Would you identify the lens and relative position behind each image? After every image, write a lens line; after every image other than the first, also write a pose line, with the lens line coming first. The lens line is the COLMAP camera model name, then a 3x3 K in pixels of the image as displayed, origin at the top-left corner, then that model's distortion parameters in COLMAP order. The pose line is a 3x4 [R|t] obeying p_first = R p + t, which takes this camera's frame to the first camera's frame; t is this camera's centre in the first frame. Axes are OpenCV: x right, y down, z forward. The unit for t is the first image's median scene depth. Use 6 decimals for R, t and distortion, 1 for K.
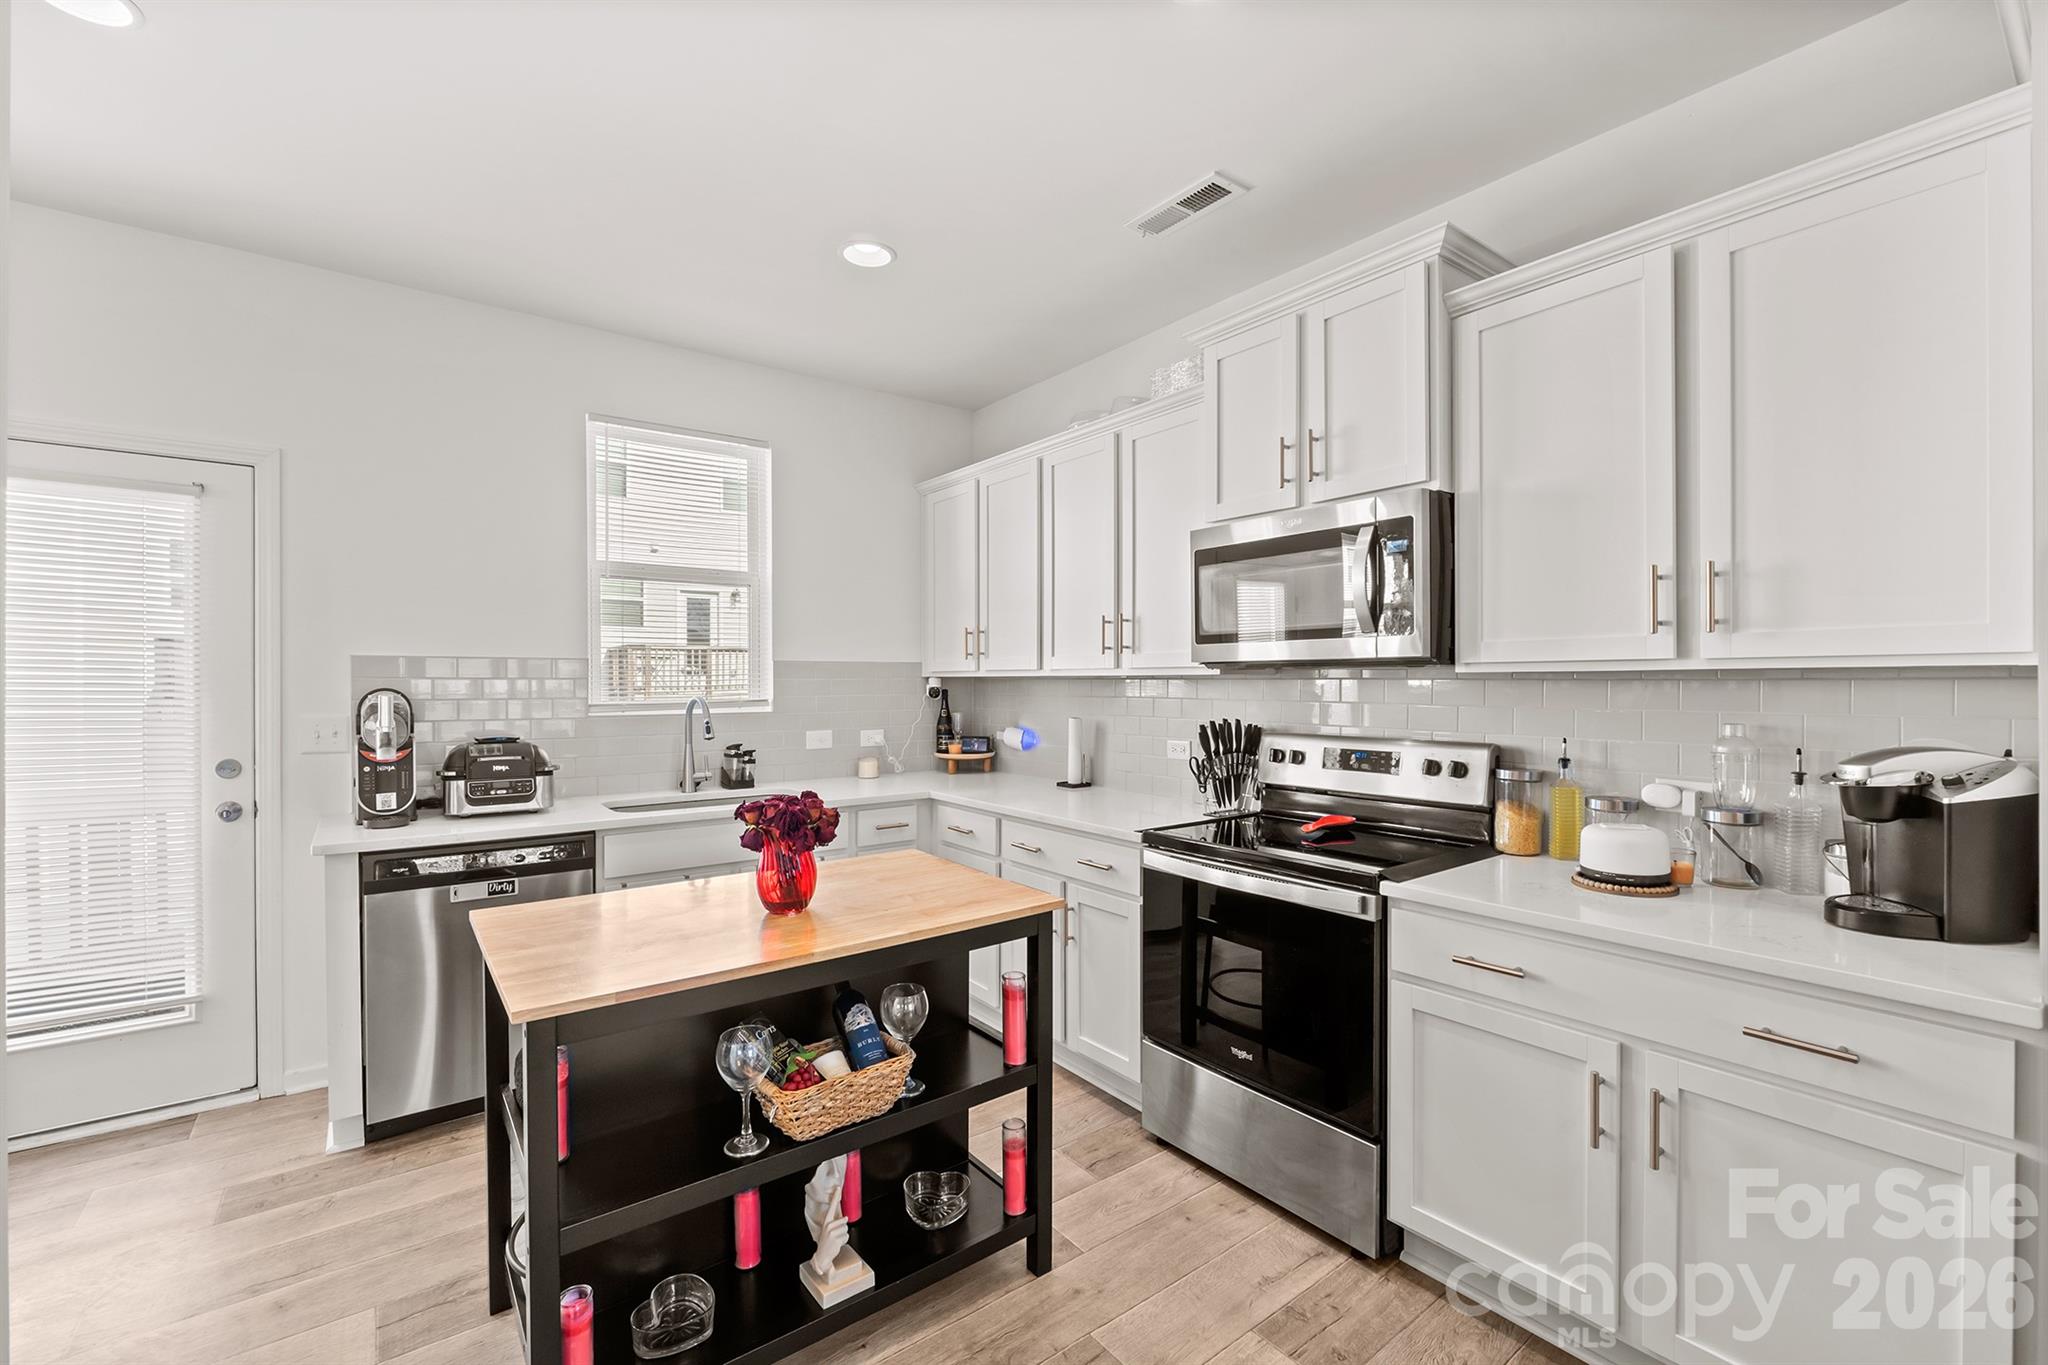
lens RADIAL K [[863.4, 0, 1039.1], [0, 863.4, 684.0], [0, 0, 1]] dist [-0.000466, 0.000044]
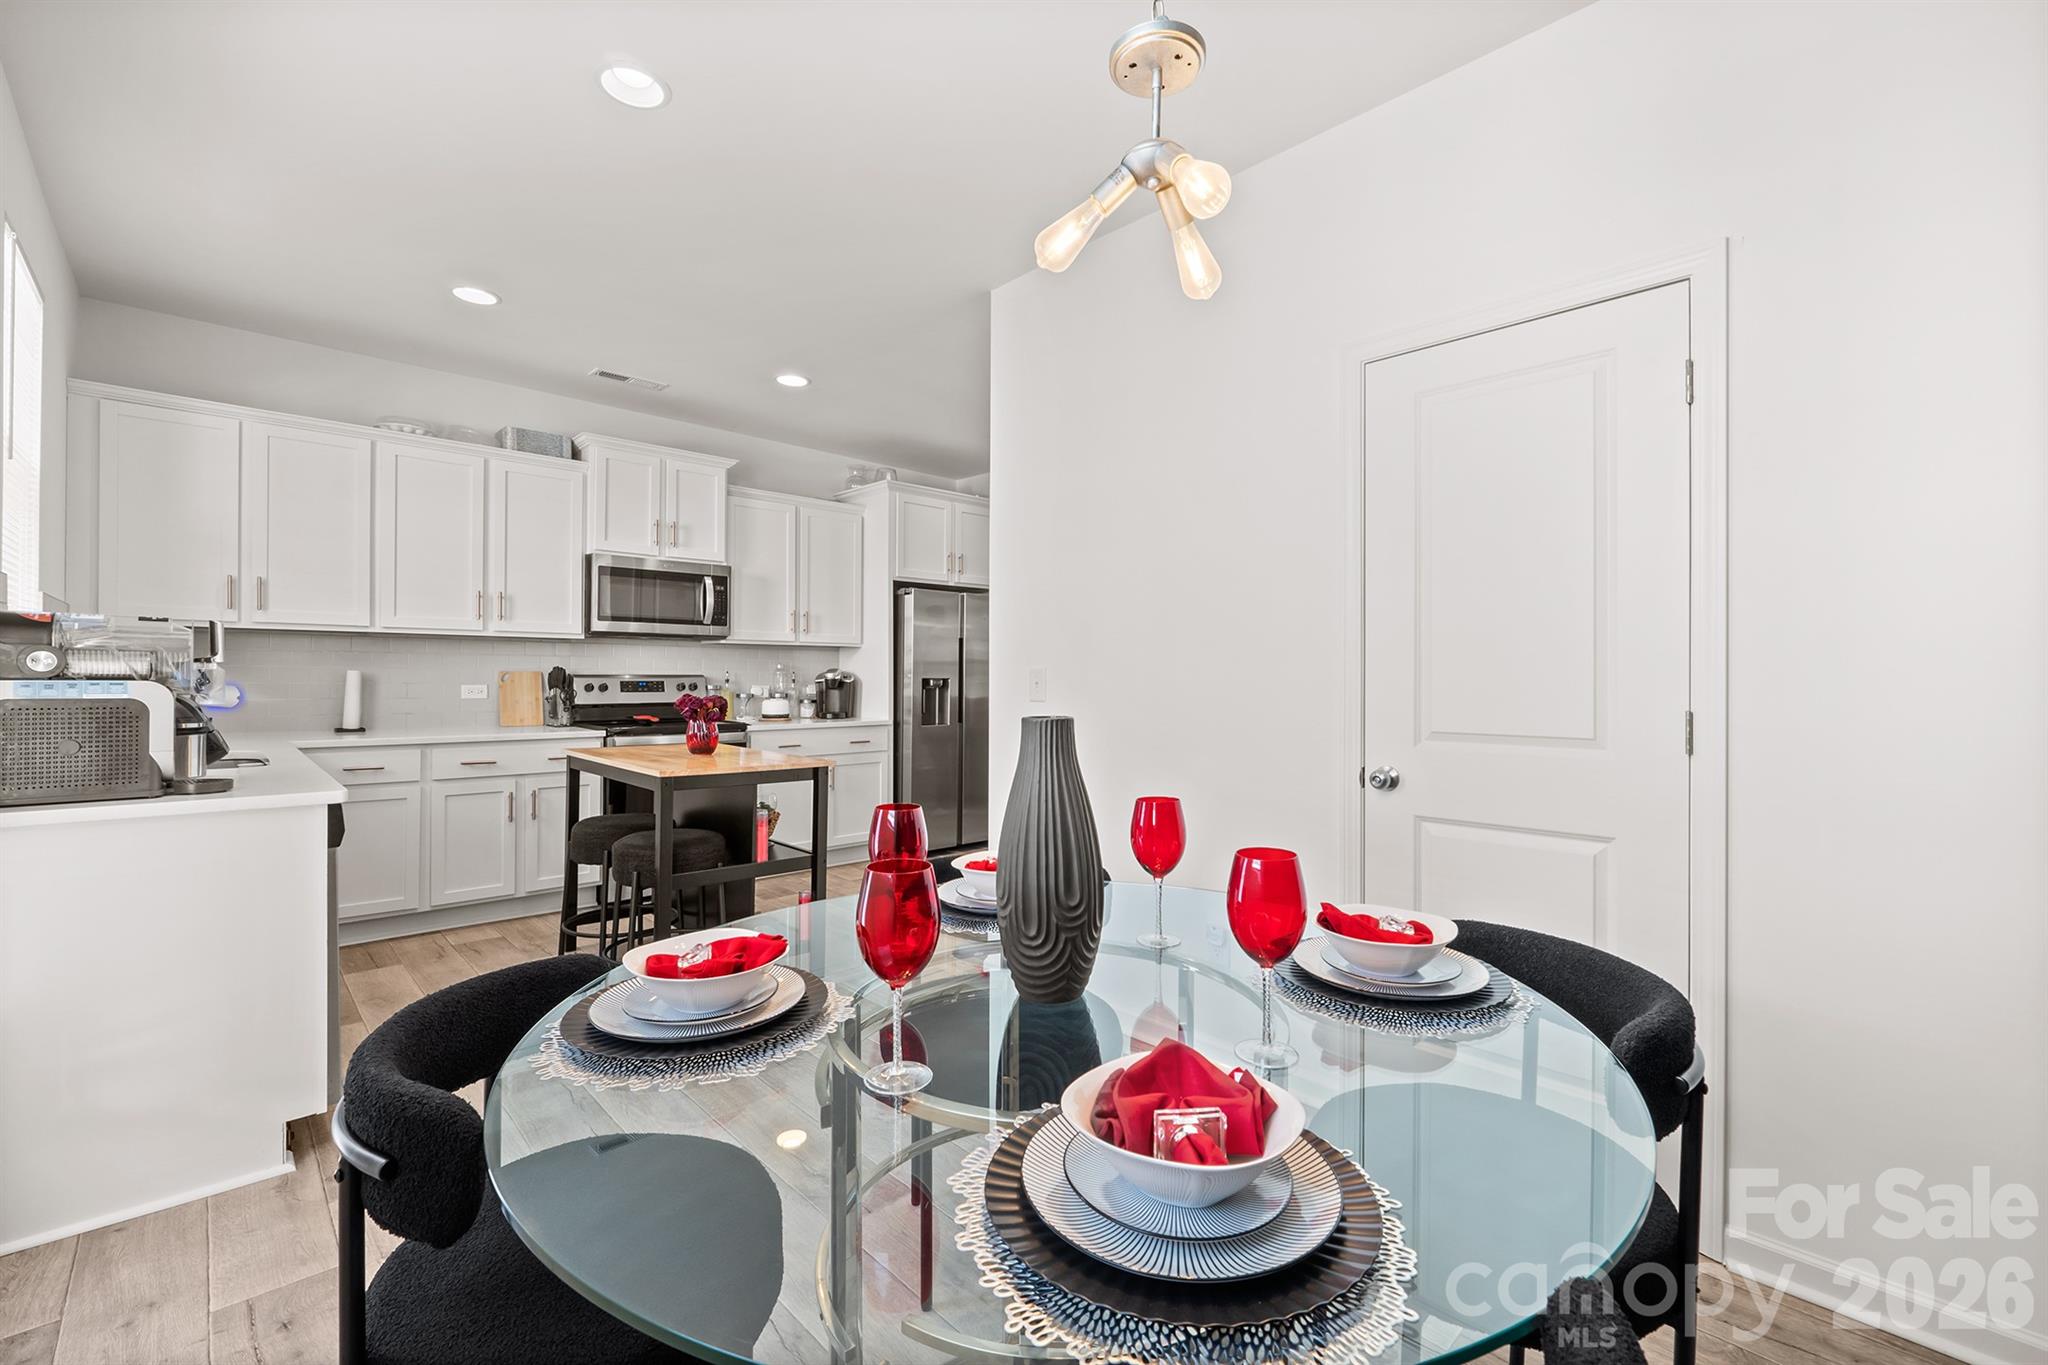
lens RADIAL K [[863.4, 0, 1039.1], [0, 863.4, 684.0], [0, 0, 1]] dist [-0.000466, 0.000044]
pose [[-0.117240, -0.022358, 0.992852, -1.527676], [-0.013155, 0.999694, 0.020959, 0.028883], [-0.993016, -0.010604, -0.117498, 0.317501]]
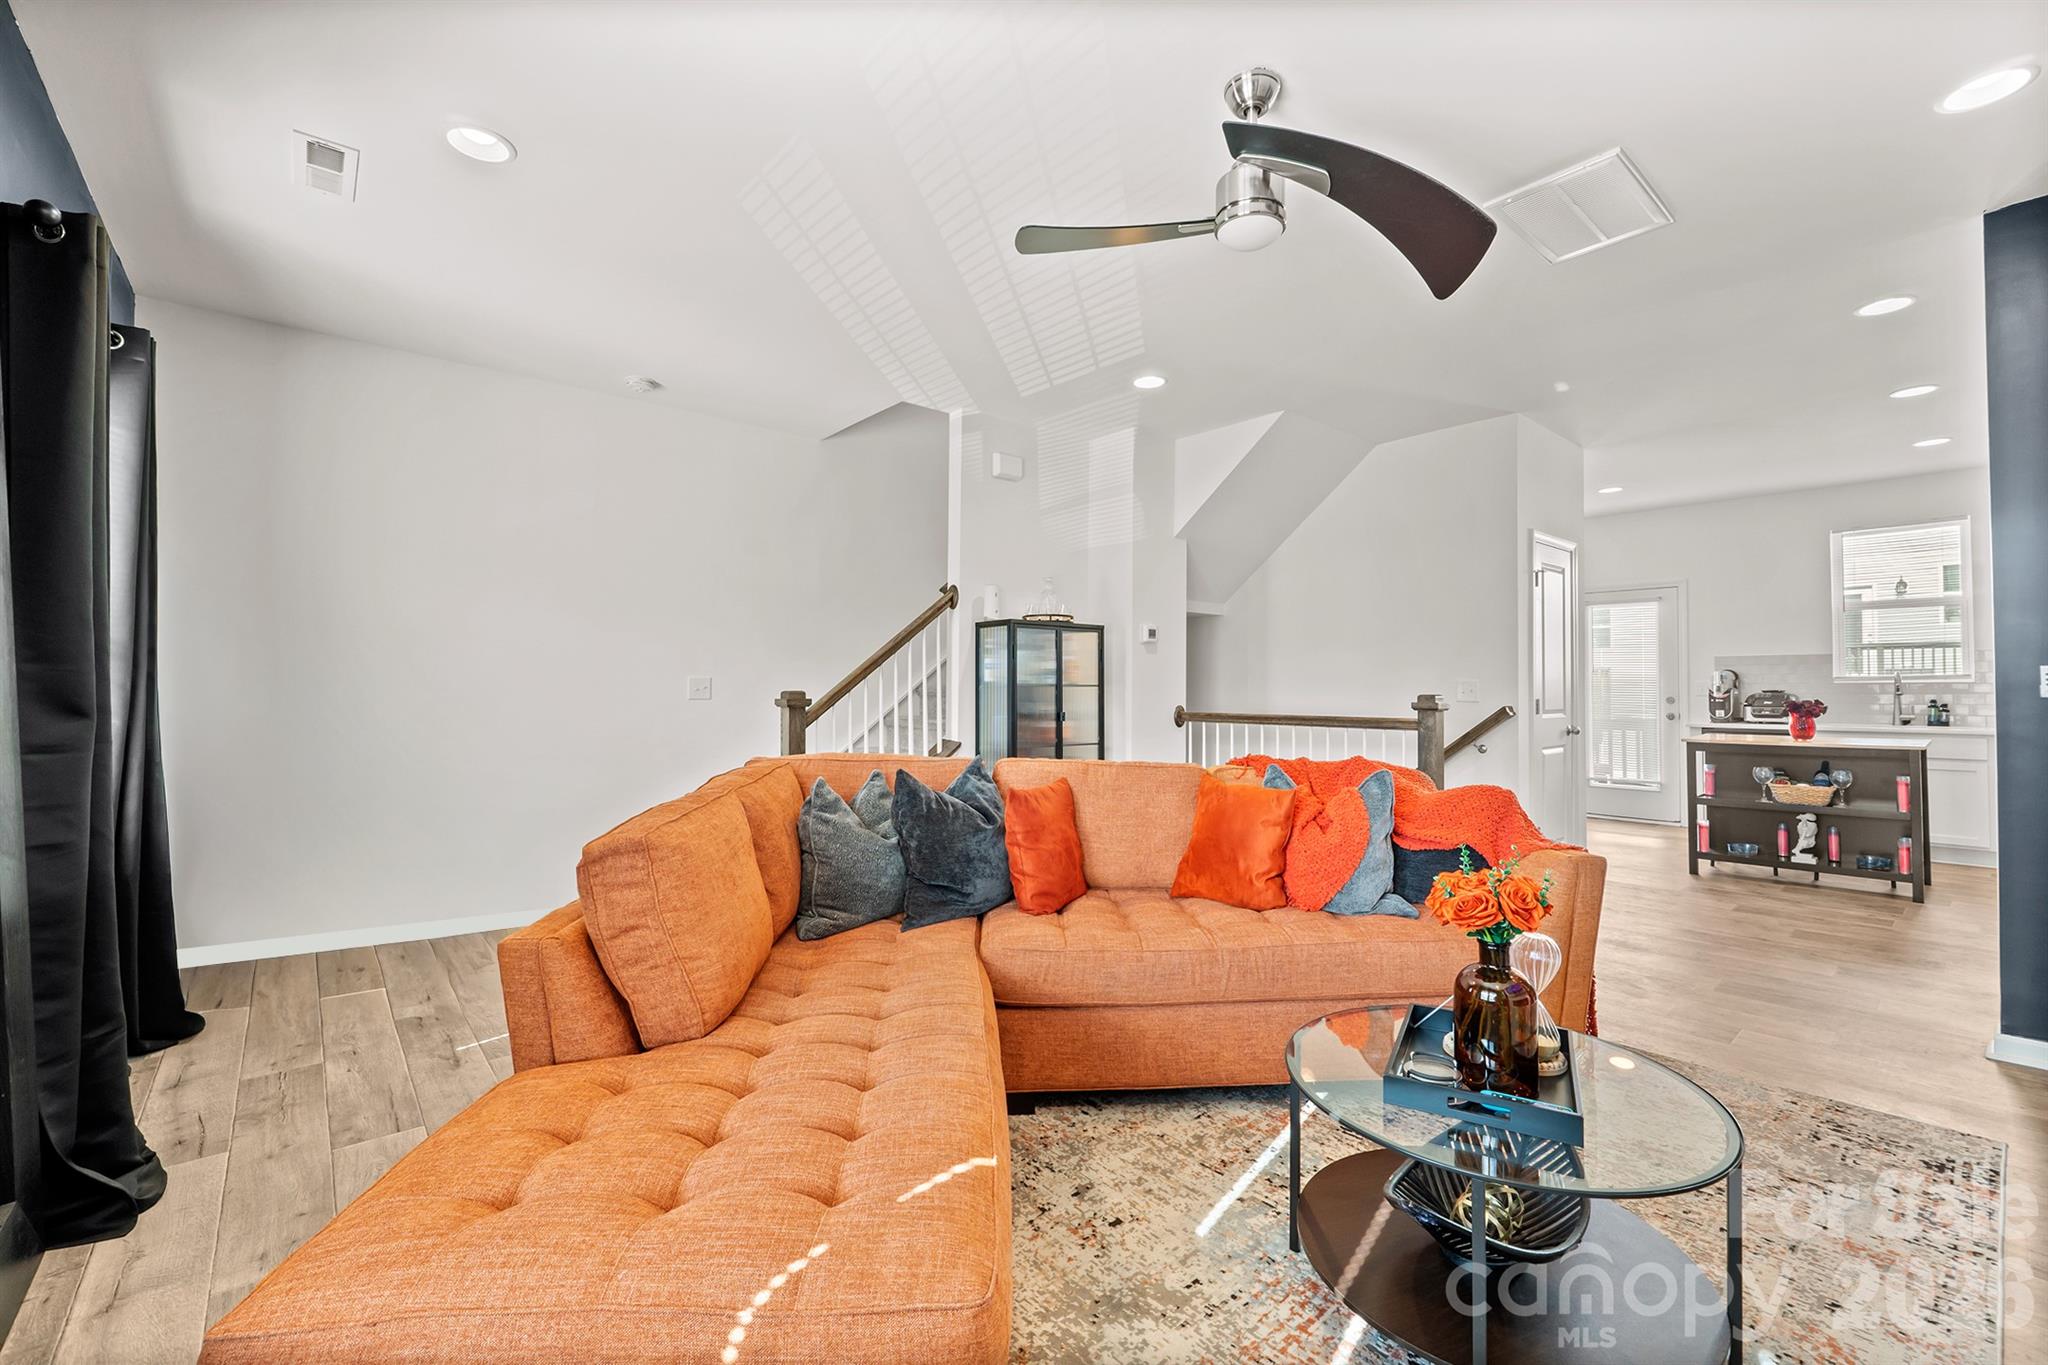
lens RADIAL K [[863.4, 0, 1039.1], [0, 863.4, 684.0], [0, 0, 1]] dist [-0.000466, 0.000044]
pose [[0.088012, -0.007301, -0.996093, 1.591140], [-0.000222, 0.999973, -0.007349, 0.068262], [0.996119, 0.000868, 0.088008, -1.213192]]
